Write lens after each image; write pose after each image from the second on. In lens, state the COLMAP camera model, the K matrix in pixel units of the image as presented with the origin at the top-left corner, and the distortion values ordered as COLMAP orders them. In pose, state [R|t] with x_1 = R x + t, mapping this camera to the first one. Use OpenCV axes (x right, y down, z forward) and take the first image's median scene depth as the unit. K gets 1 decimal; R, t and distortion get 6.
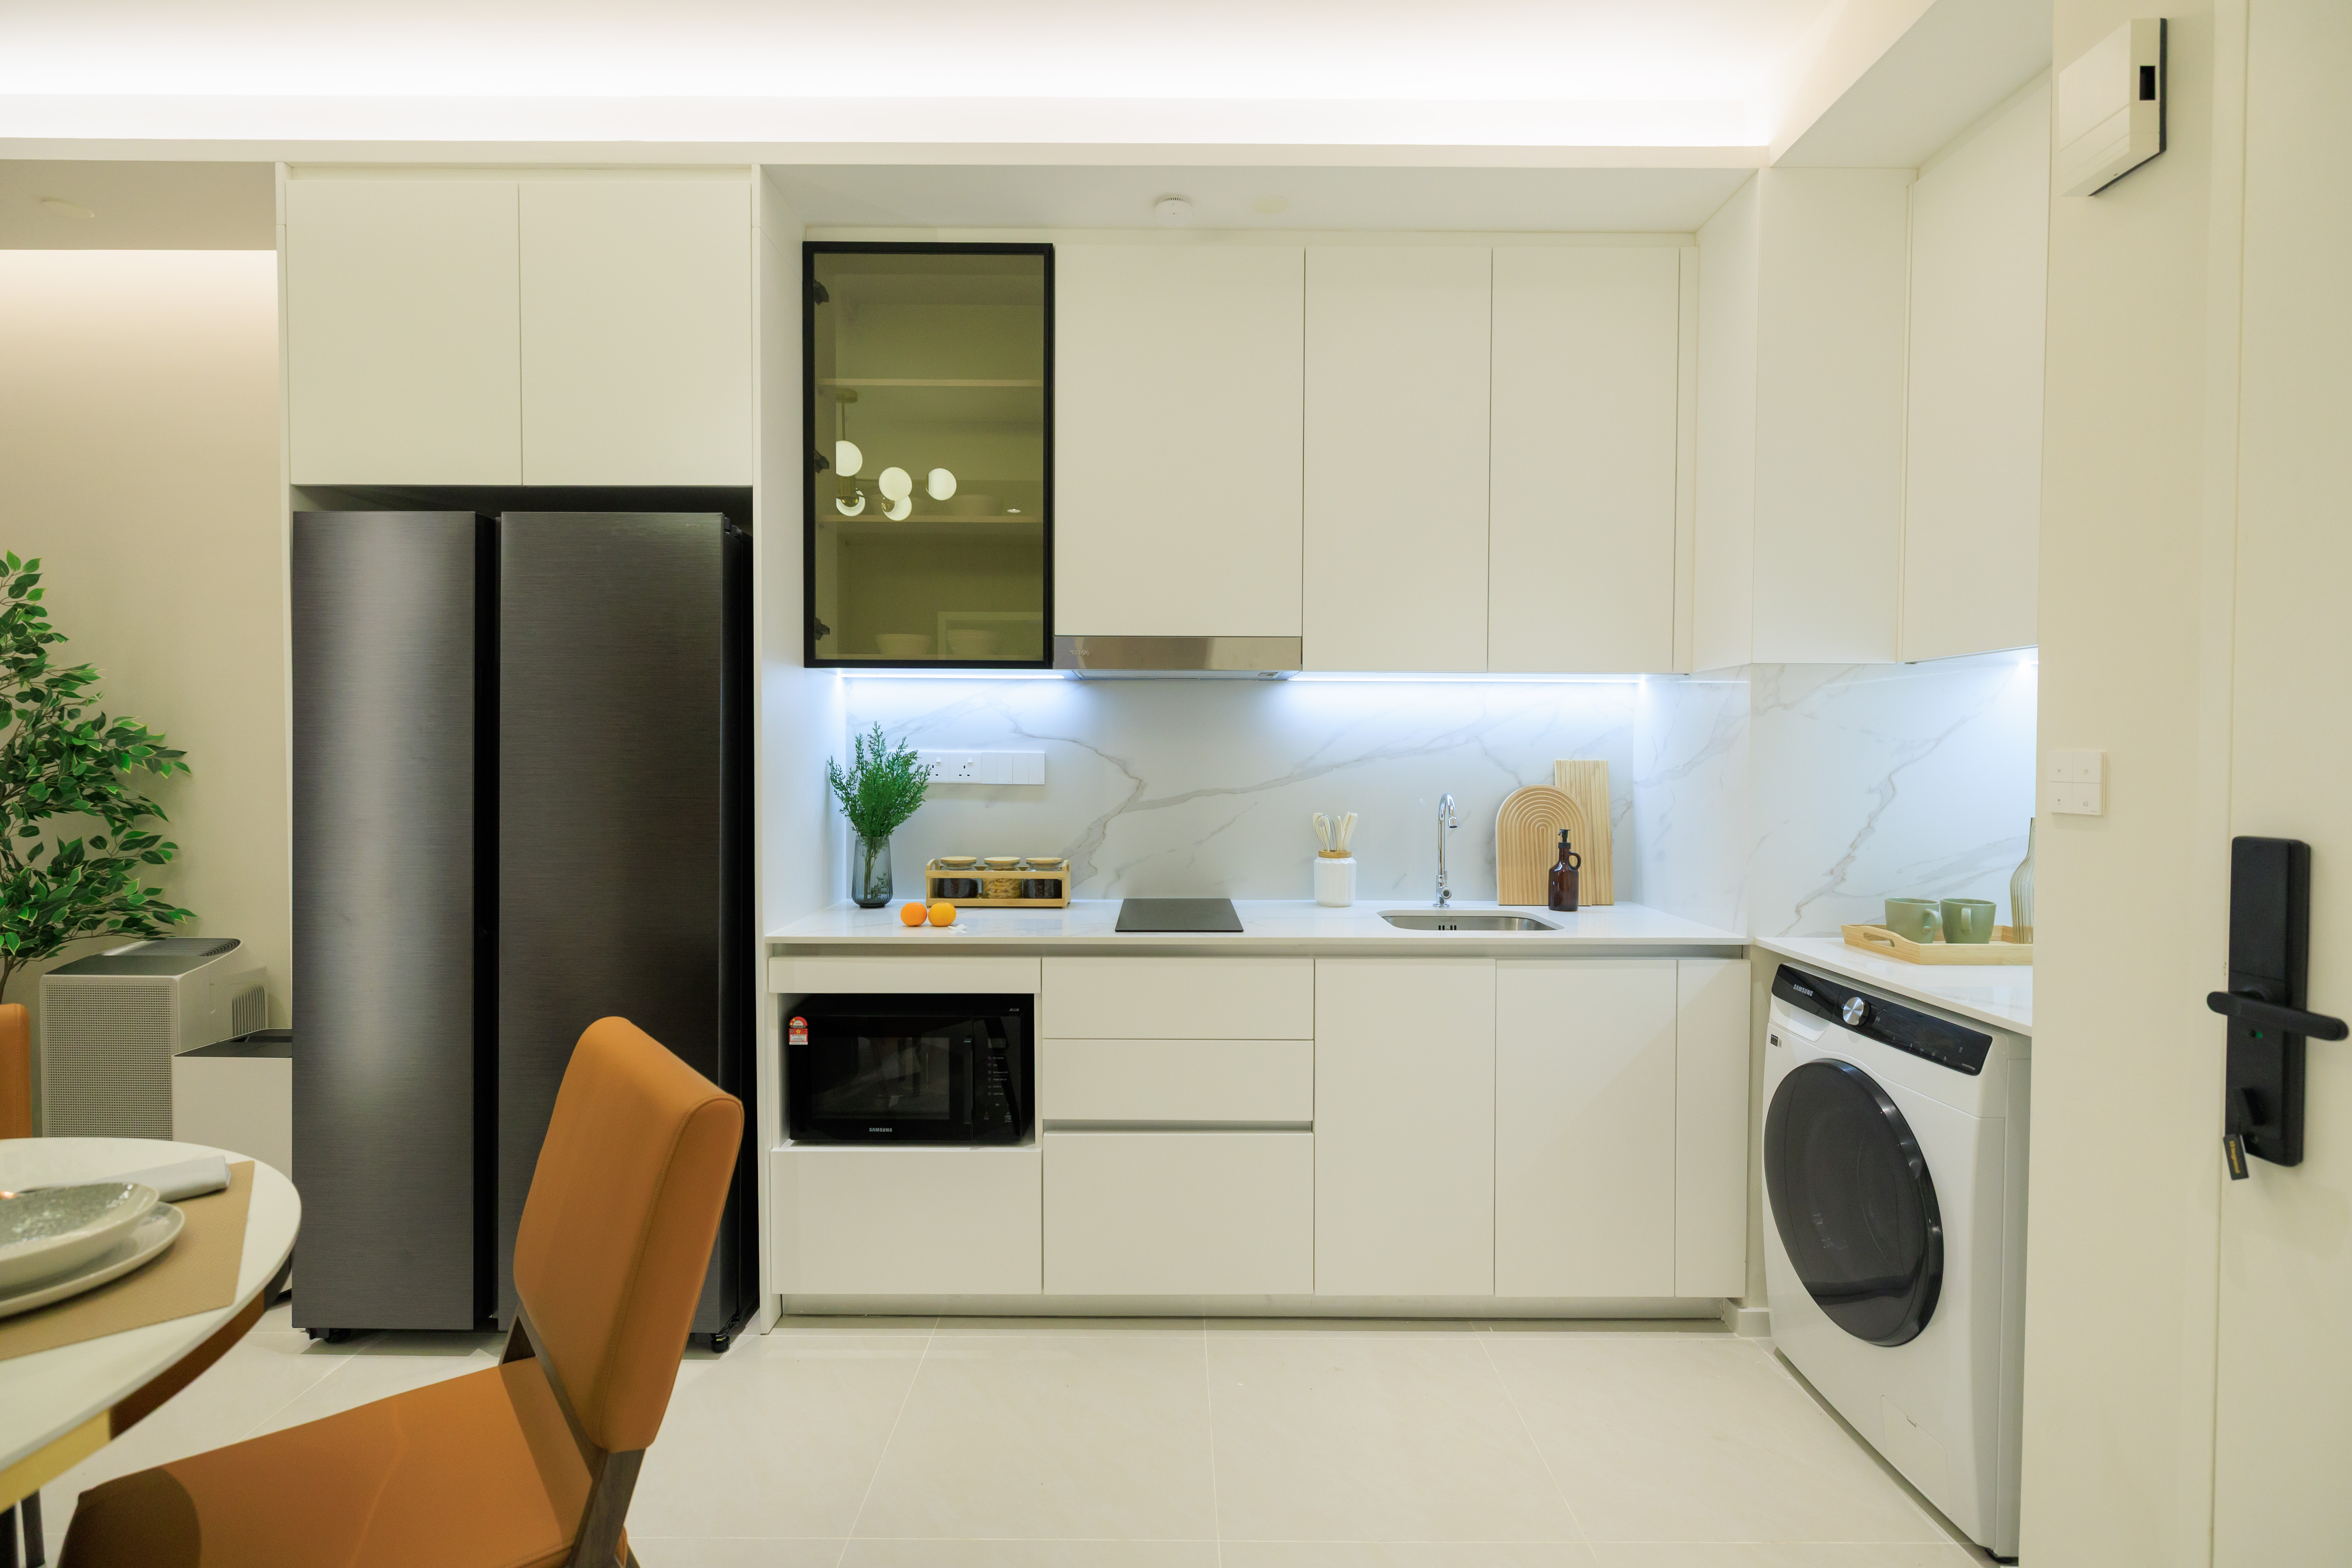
lens RADIAL K [[1047.2, 0, 1176.0], [0, 1047.2, 784.0], [0, 0, 1]] dist [-0.003496, 0.000105]
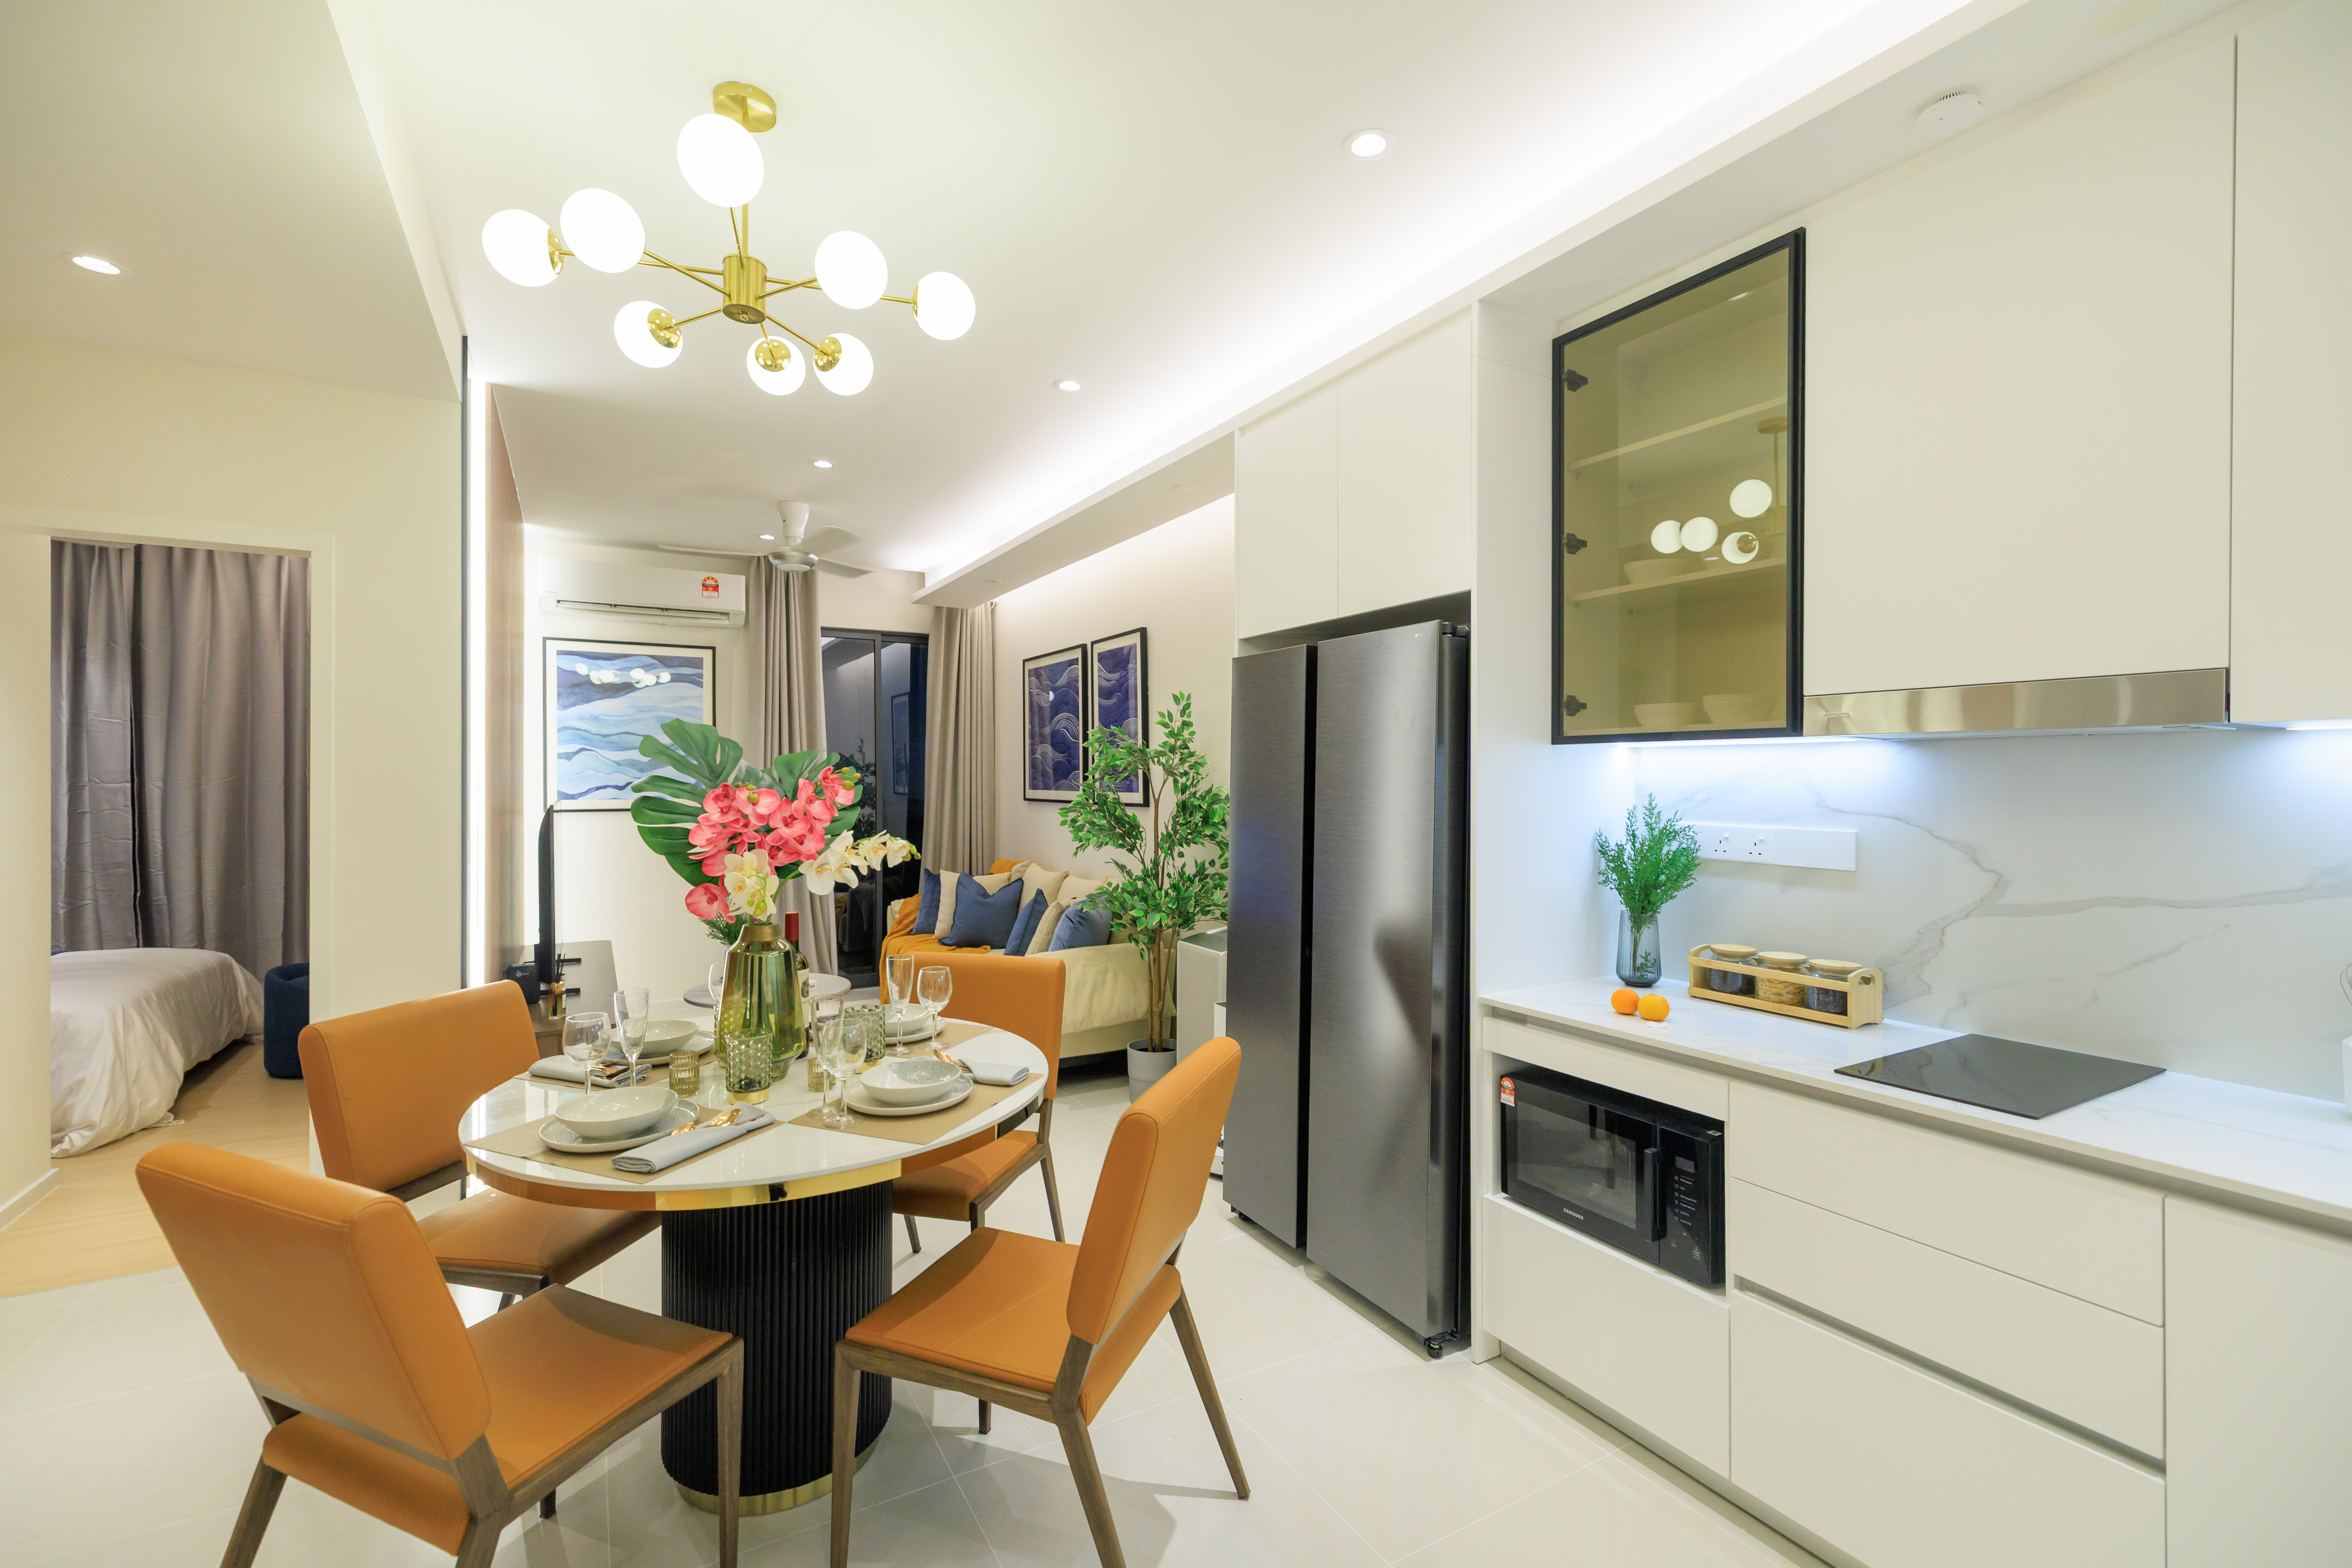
lens RADIAL K [[1026.7, 0, 1176.0], [0, 1026.7, 784.0], [0, 0, 1]] dist [0.000629, -0.000473]
pose [[0.487583, 0.002482, -0.873073, 0.346465], [-0.025392, 0.999613, -0.011340, -0.049603], [0.872708, 0.027698, 0.487457, 0.173990]]
